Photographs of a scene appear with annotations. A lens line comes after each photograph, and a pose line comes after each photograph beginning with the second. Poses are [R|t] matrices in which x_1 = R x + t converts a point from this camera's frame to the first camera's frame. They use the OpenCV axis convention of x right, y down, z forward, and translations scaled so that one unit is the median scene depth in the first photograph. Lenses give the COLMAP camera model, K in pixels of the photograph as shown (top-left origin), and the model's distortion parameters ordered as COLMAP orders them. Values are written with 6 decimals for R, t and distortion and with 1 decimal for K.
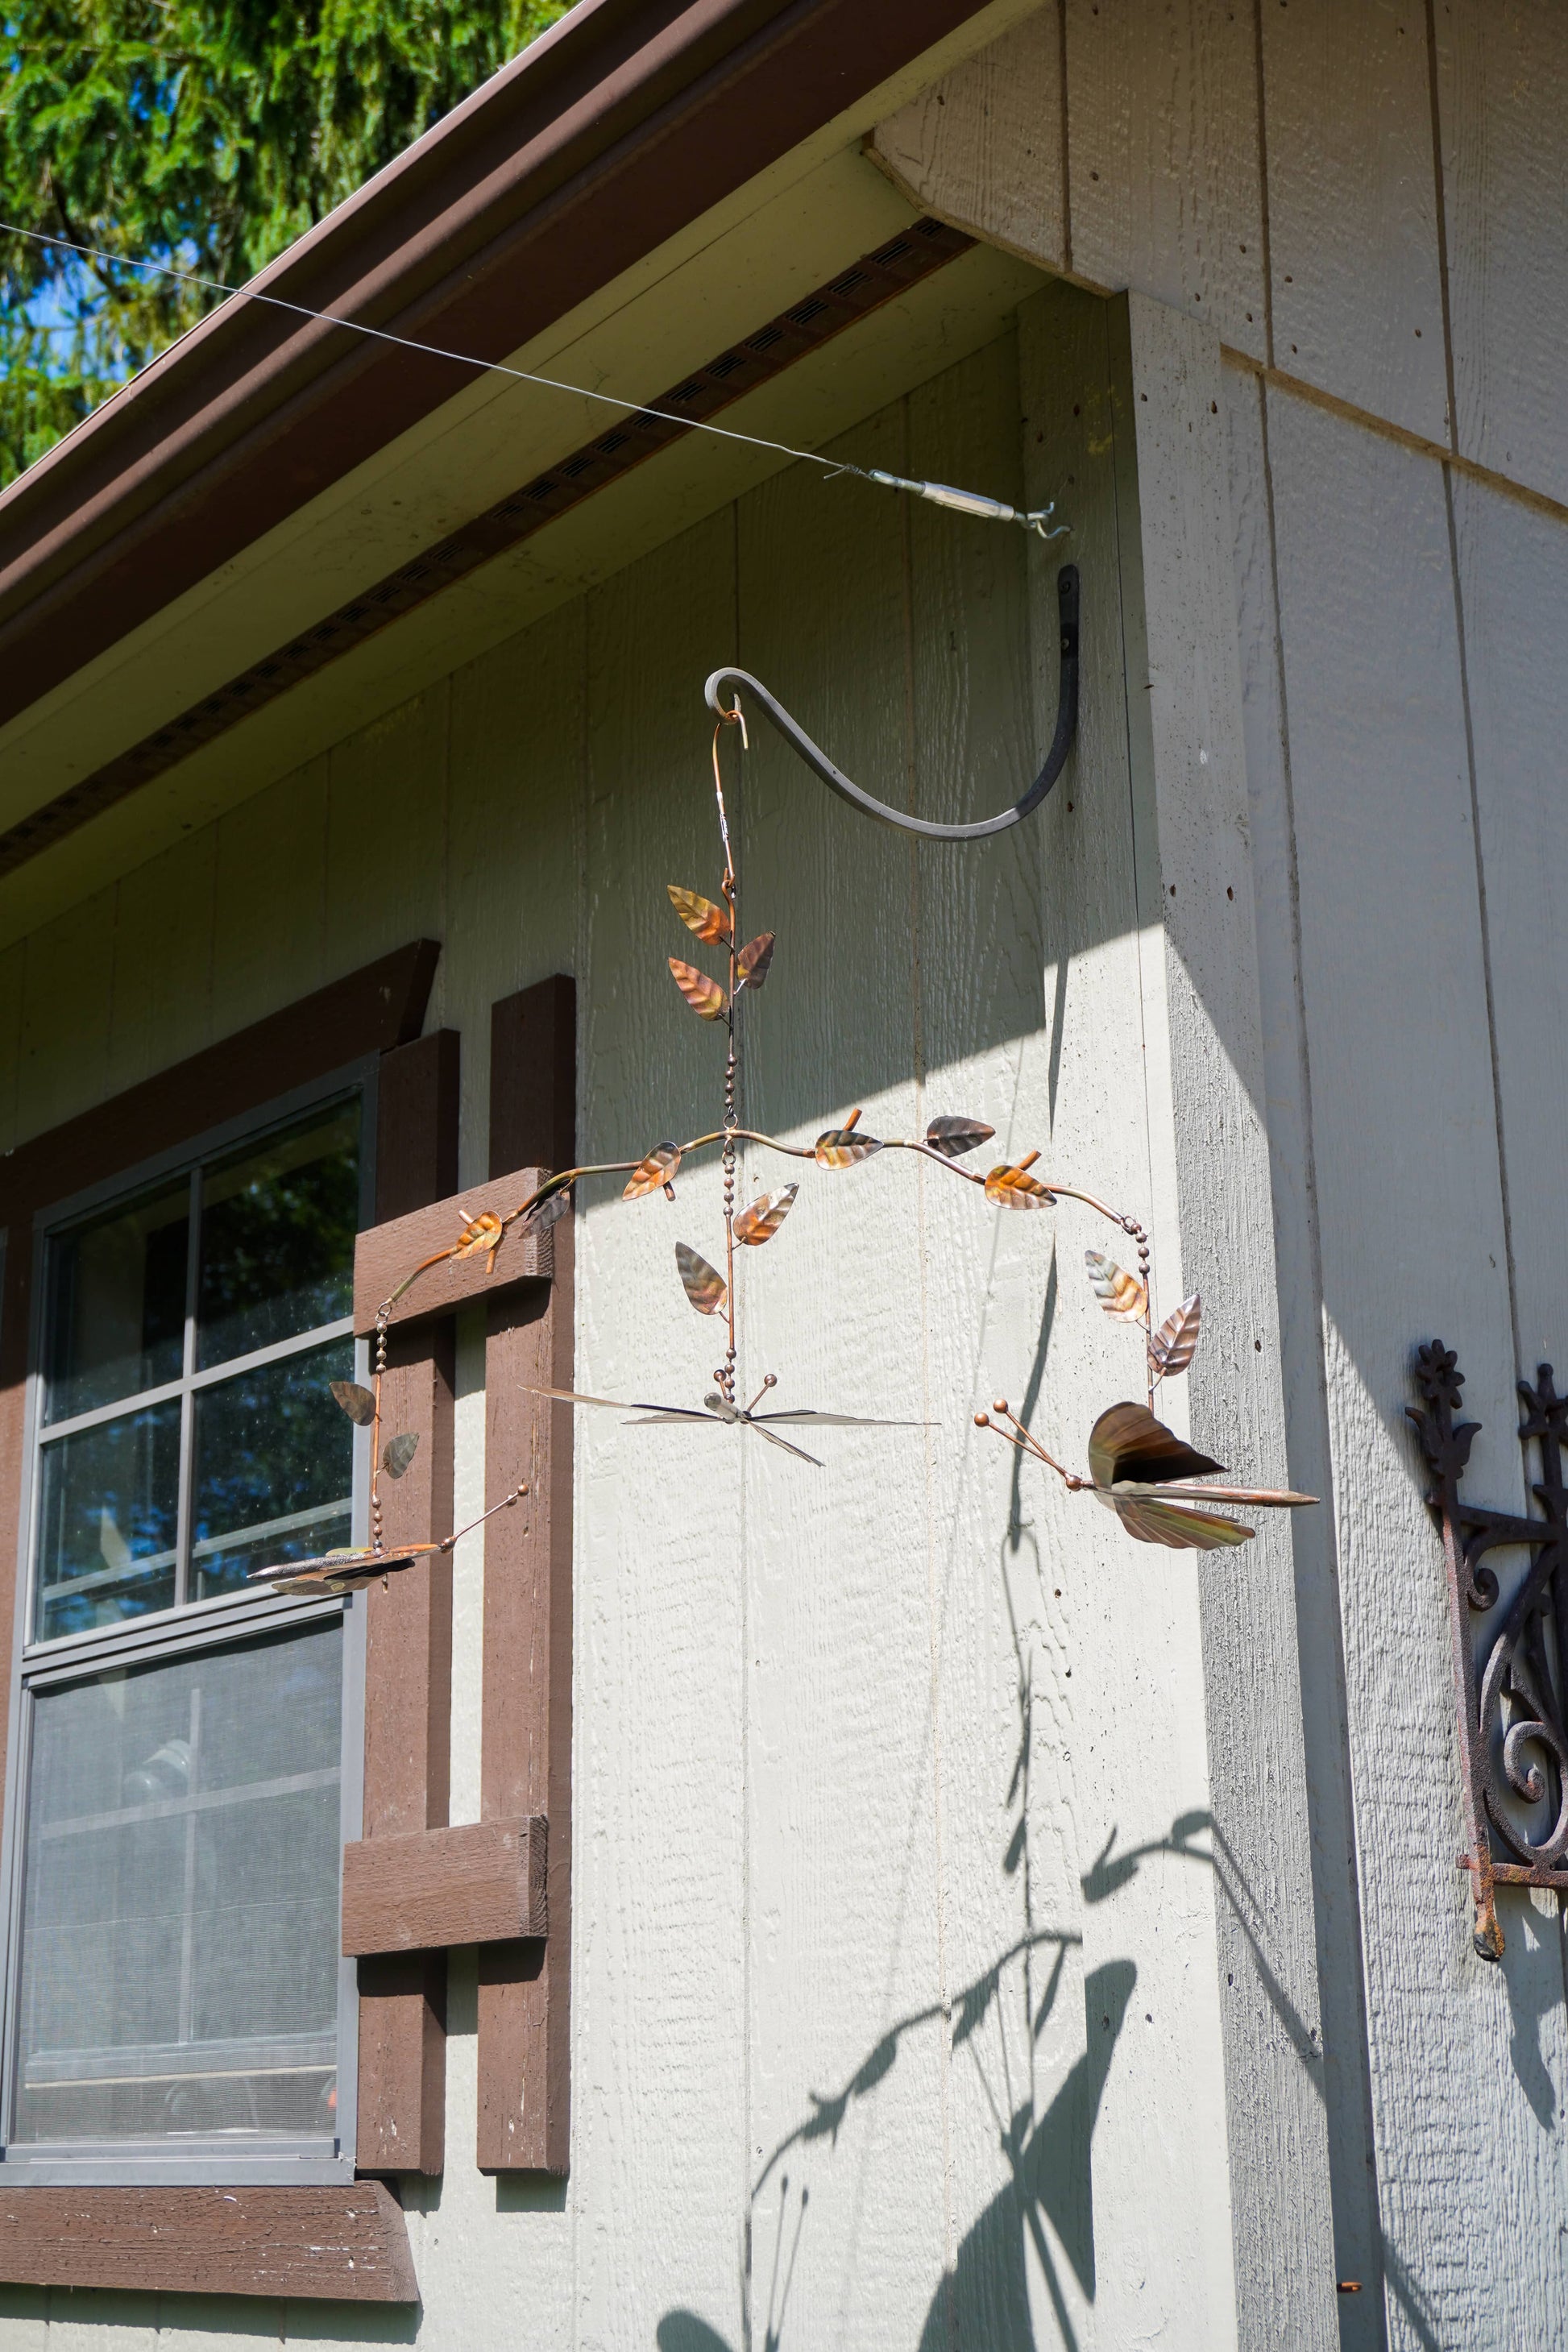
lens RADIAL K [[3217.1, 0, 850.4], [0, 3217.1, 1174.4], [0, 0, 1]] dist [-0.000702, 0.030872]
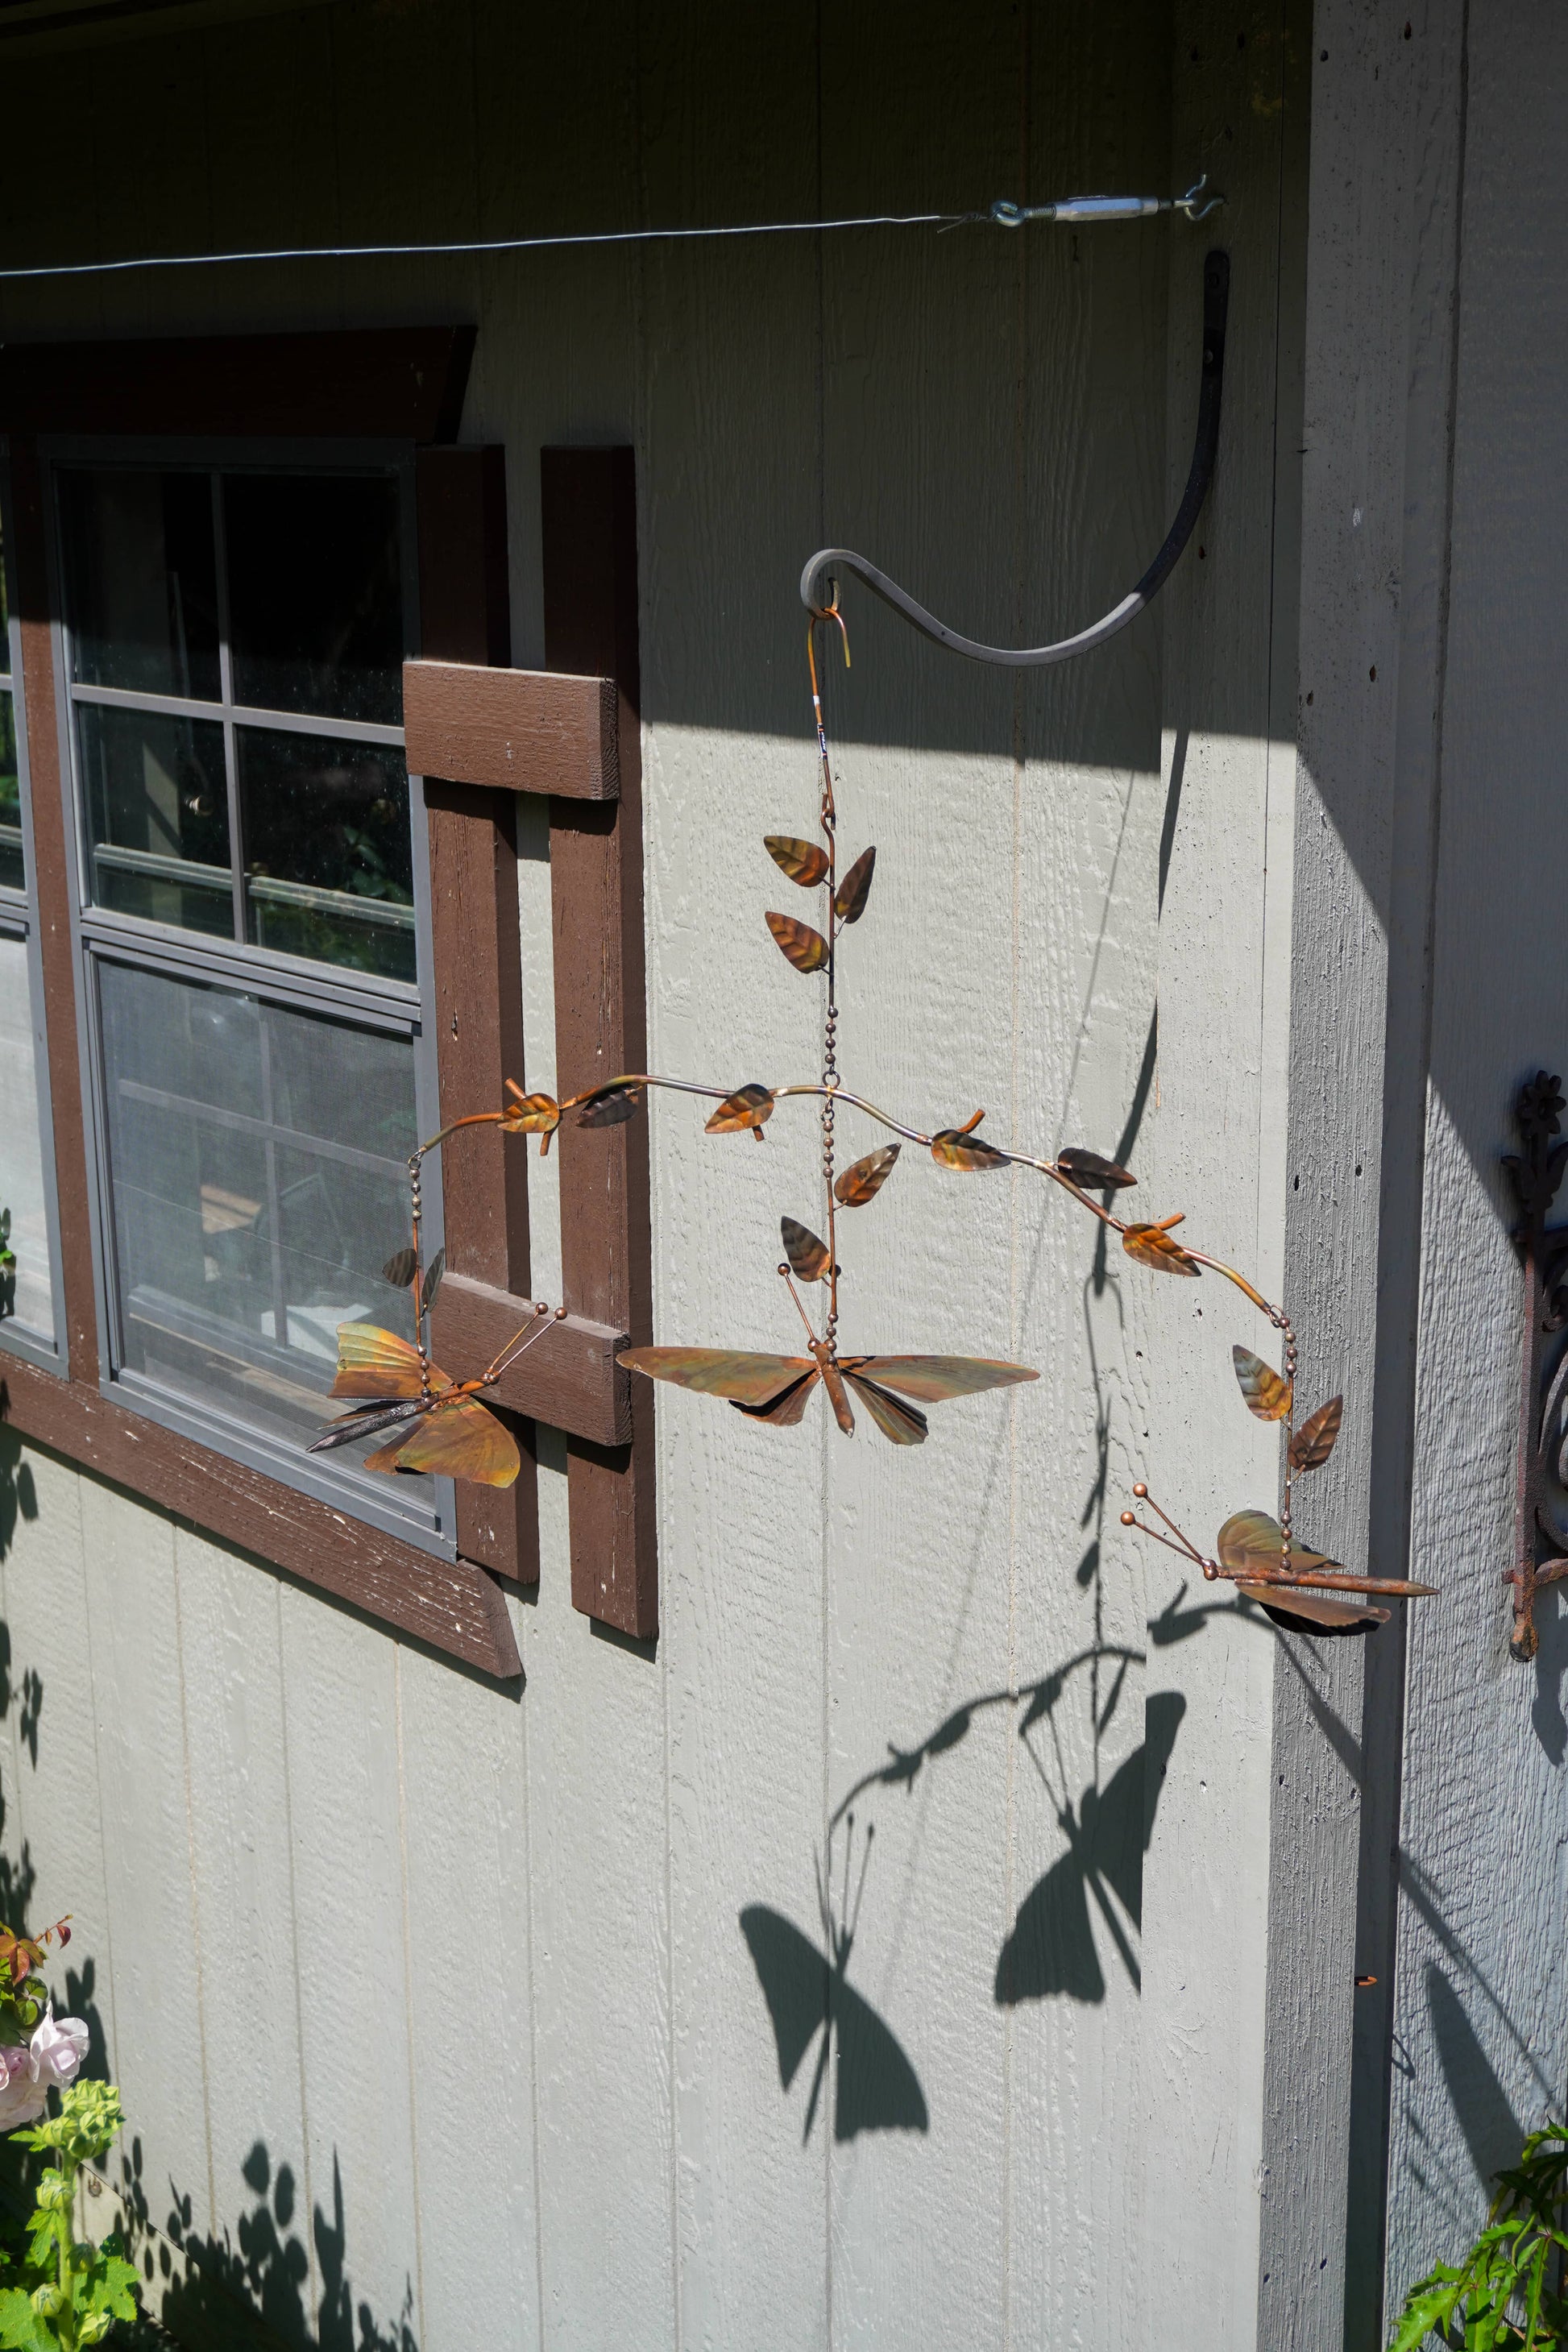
lens RADIAL K [[3299.1, 0, 784.0], [0, 3299.1, 1176.0], [0, 0, 1]] dist [0.011244, 0.013223]
pose [[0.999761, 0.013804, -0.016966, -0.030450], [-0.003333, 0.862771, 0.505585, -0.435676], [0.021616, -0.505407, 0.862610, 0.120023]]
